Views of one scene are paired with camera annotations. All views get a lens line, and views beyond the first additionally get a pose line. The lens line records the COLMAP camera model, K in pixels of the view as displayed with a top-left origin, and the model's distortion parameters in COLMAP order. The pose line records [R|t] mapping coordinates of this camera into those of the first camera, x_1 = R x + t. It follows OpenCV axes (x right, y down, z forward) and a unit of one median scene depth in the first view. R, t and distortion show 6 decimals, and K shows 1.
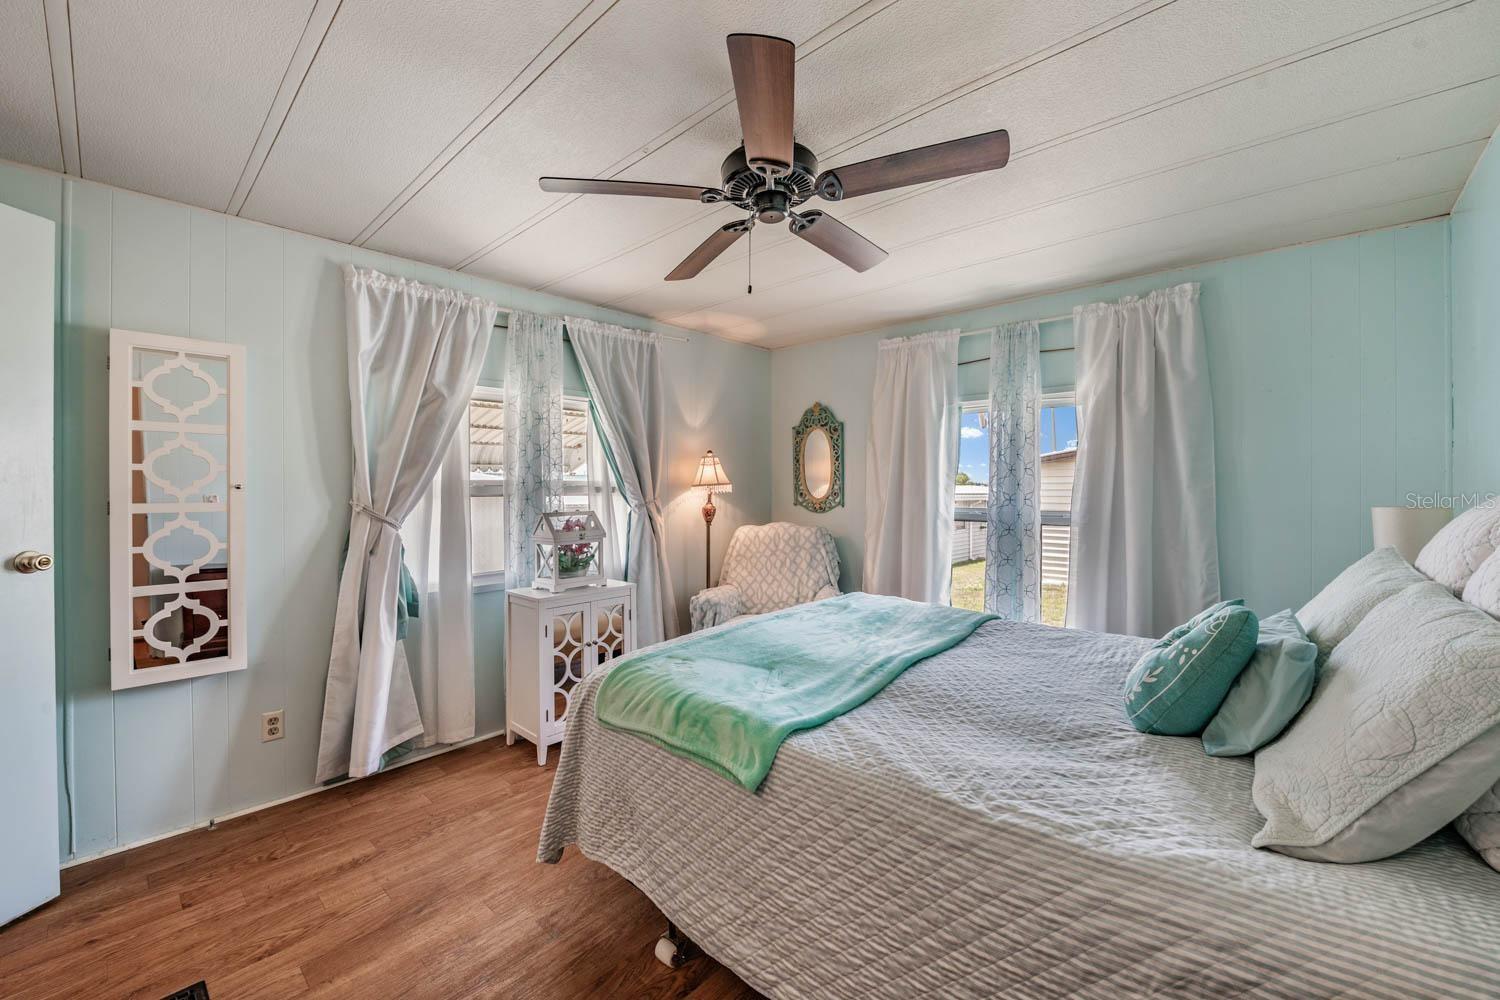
lens RADIAL K [[593.0, 0, 750.1], [0, 593.0, 496.7], [0, 0, 1]] dist [-0.007665, -0.003007]
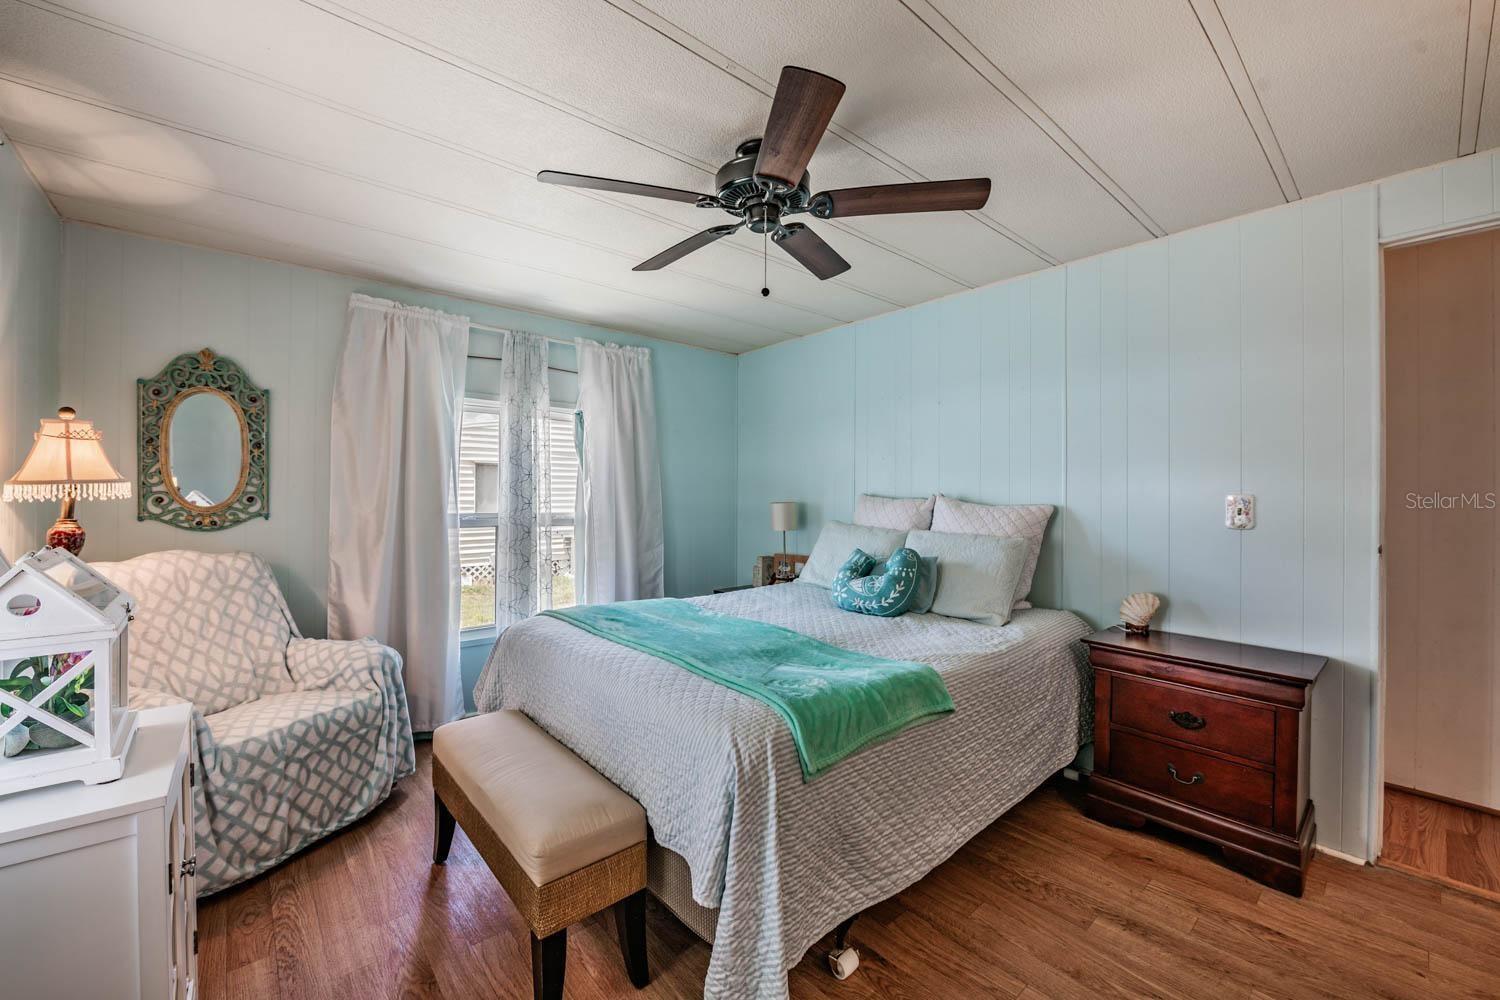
lens RADIAL K [[593.0, 0, 755.3], [0, 593.0, 496.2], [0, 0, 1]] dist [-0.007665, -0.003007]
pose [[0.118144, 0.000325, 0.992996, -0.451691], [0.010197, 0.999947, -0.001540, -0.001762], [-0.992944, 0.010307, 0.118134, 0.408084]]
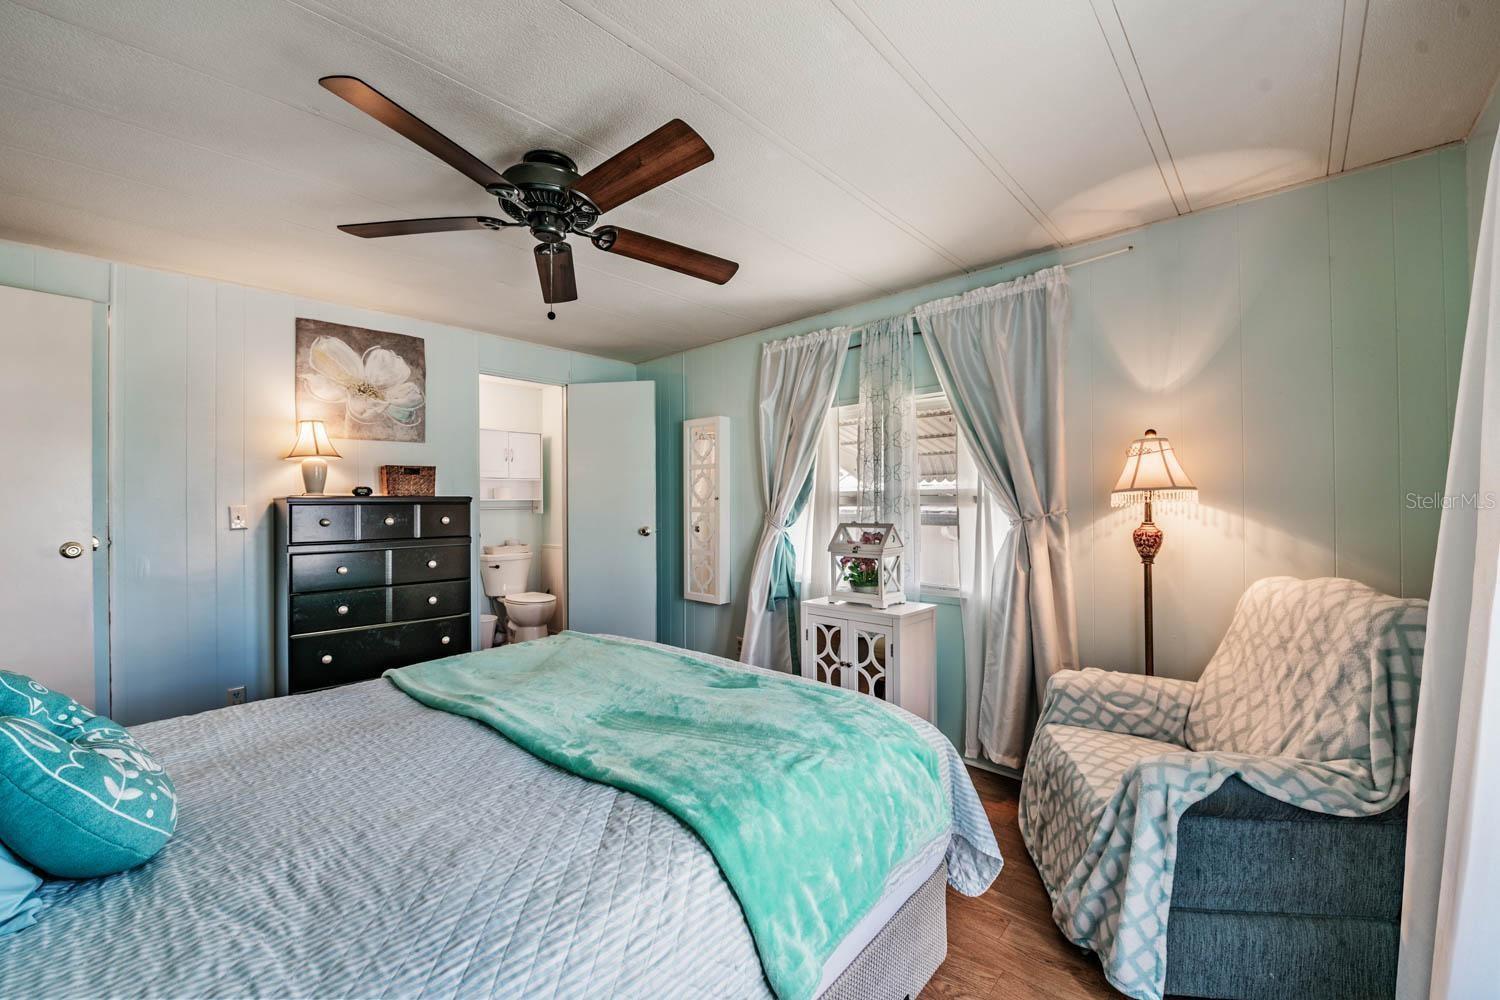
lens RADIAL K [[593.0, 0, 743.5], [0, 593.0, 500.1], [0, 0, 1]] dist [-0.007665, -0.003007]
pose [[-0.014036, 0.003789, -0.999894, 0.486570], [-0.005153, 0.999979, 0.003861, -0.011285], [0.999888, 0.005207, -0.014016, 0.617219]]
